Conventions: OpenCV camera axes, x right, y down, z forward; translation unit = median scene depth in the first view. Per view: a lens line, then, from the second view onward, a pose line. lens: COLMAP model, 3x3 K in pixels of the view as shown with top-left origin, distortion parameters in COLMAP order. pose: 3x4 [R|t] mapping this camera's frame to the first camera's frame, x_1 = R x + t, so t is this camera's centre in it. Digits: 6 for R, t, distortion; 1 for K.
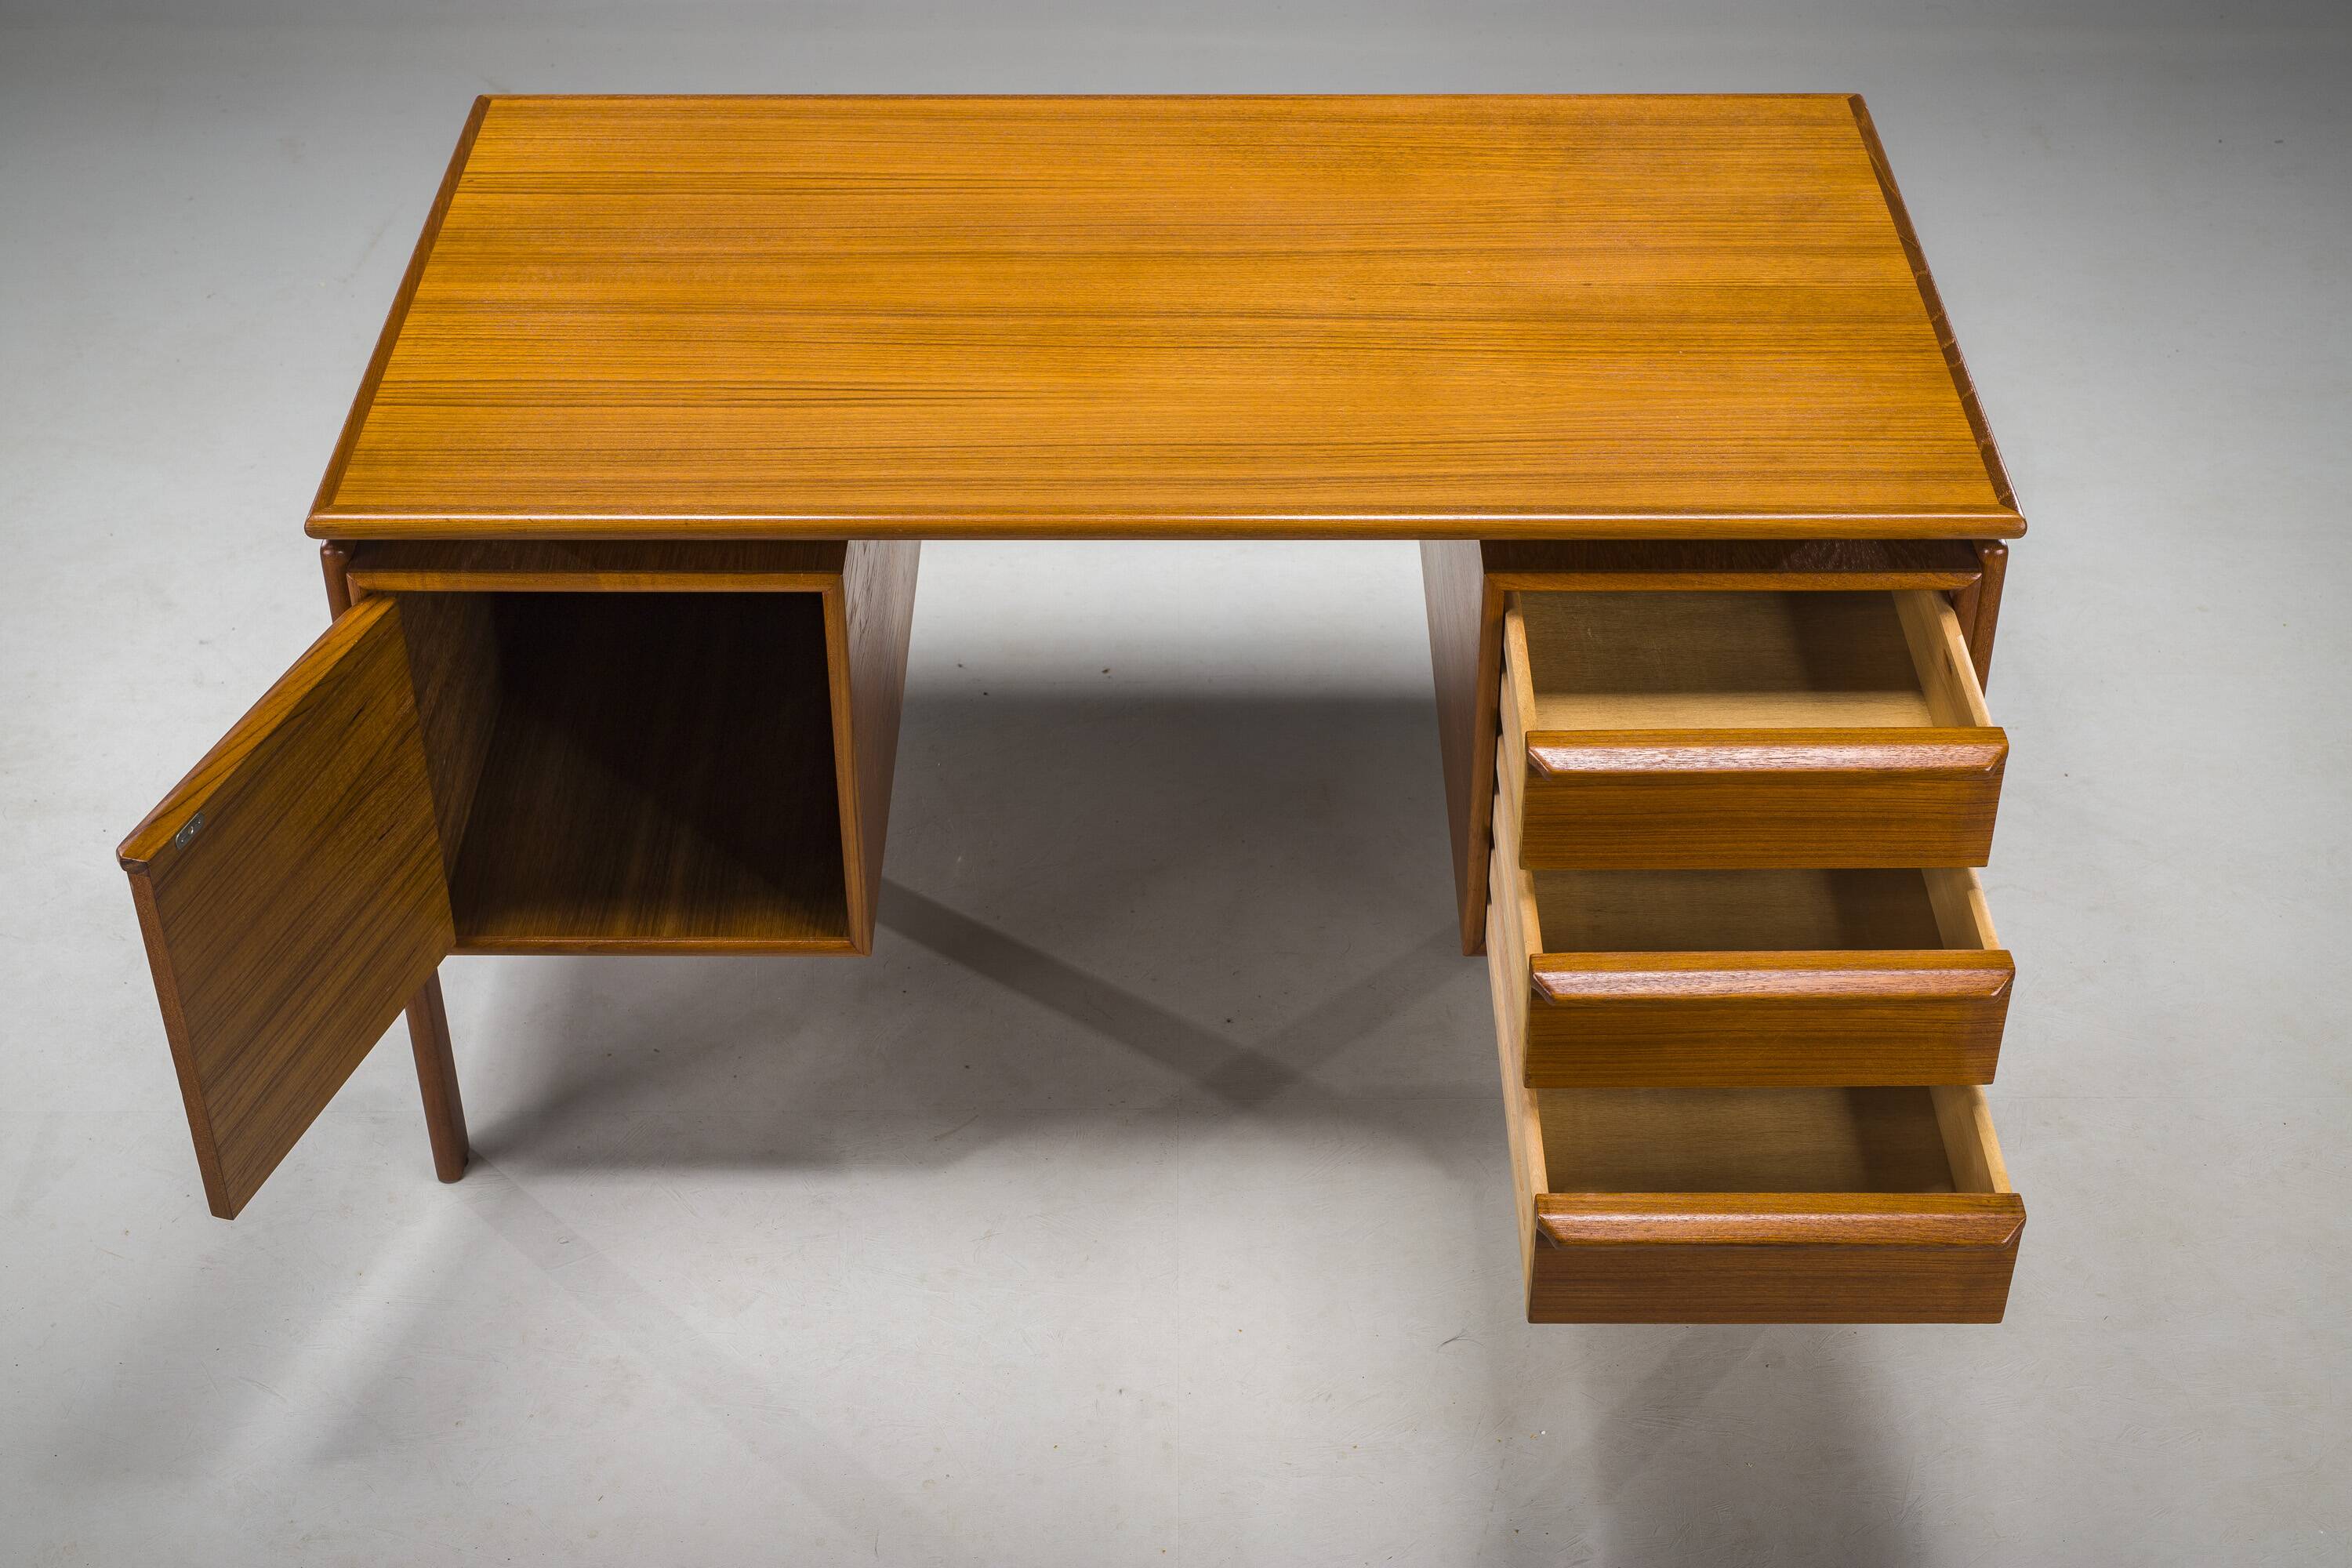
lens RADIAL K [[3344.6, 0, 1176.0], [0, 3344.6, 784.0], [0, 0, 1]] dist [0.004366, -0.012076]
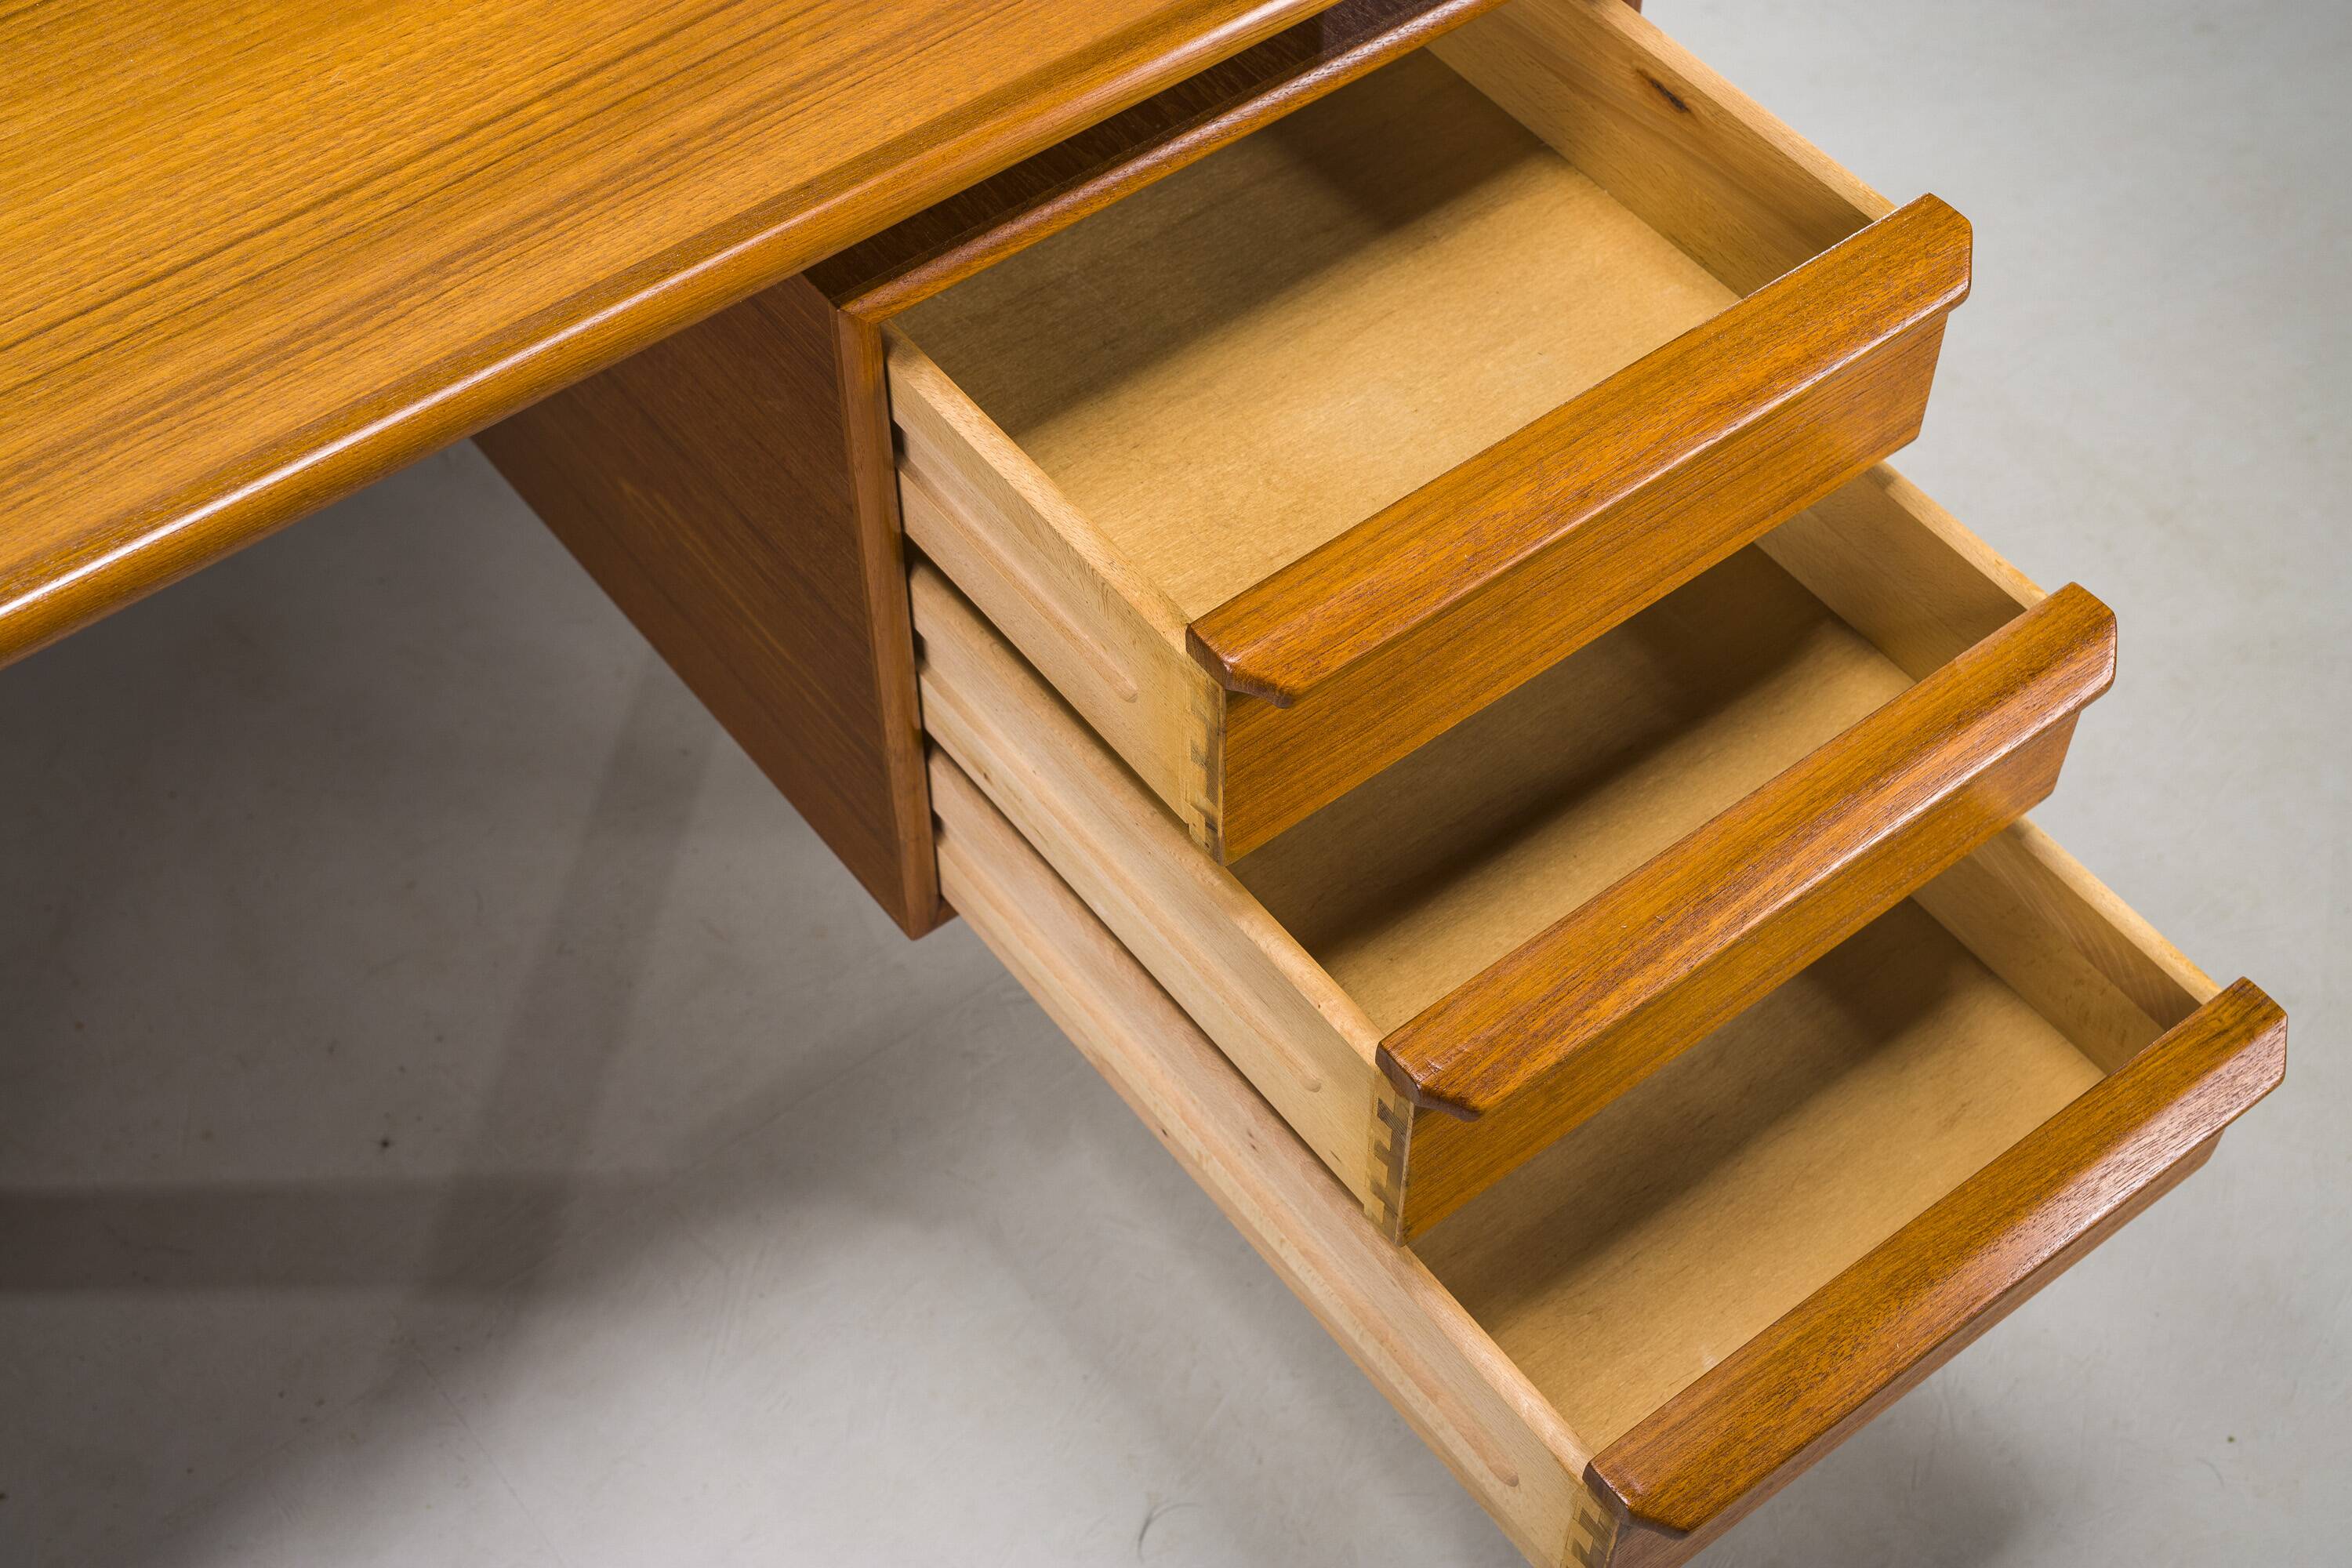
lens RADIAL K [[3344.6, 0, 1176.0], [0, 3344.6, 784.0], [0, 0, 1]] dist [0.004366, -0.012076]
pose [[0.794201, -0.474078, 0.380125, -0.070383], [0.359925, 0.871026, 0.334316, -0.133182], [-0.489591, -0.128697, 0.862402, 0.538204]]
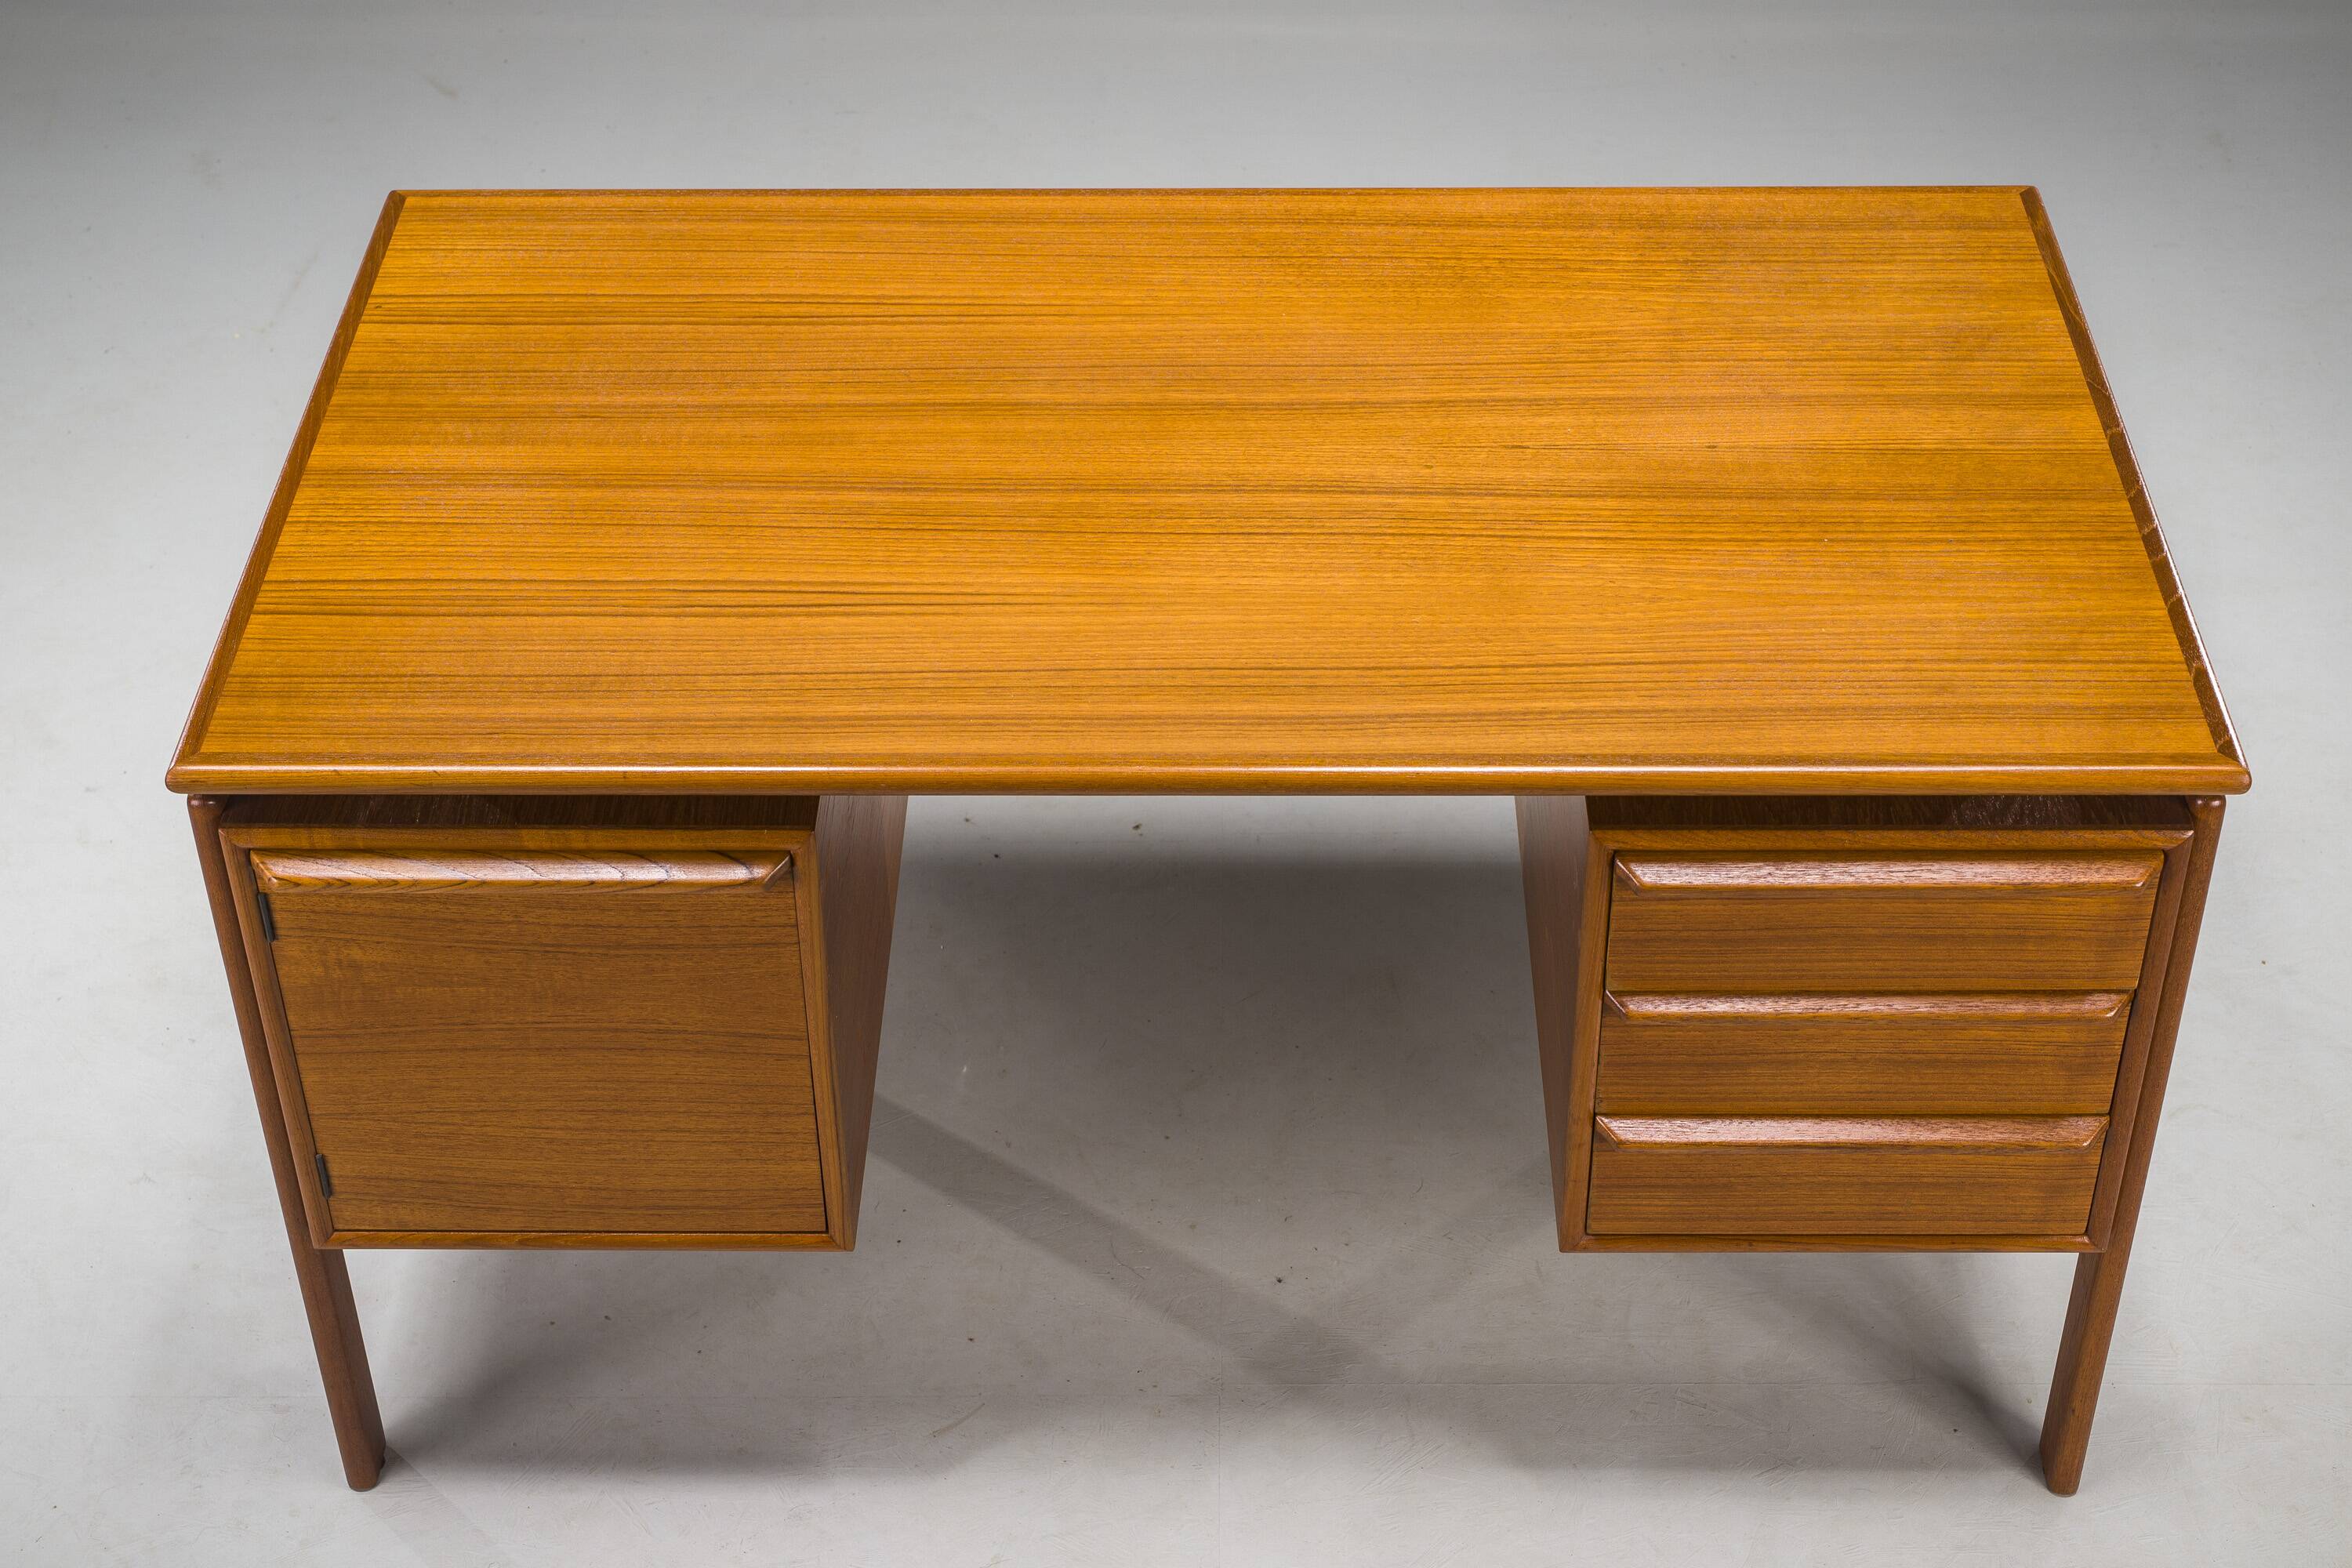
lens RADIAL K [[3588.6, 0, 1176.0], [0, 3588.6, 784.0], [0, 0, 1]] dist [0.004903, -0.043993]
pose [[0.999910, 0.000257, -0.013408, 0.001694], [0.000163, 0.999509, 0.031329, -0.095497], [0.013410, -0.031329, 0.999419, 0.105469]]
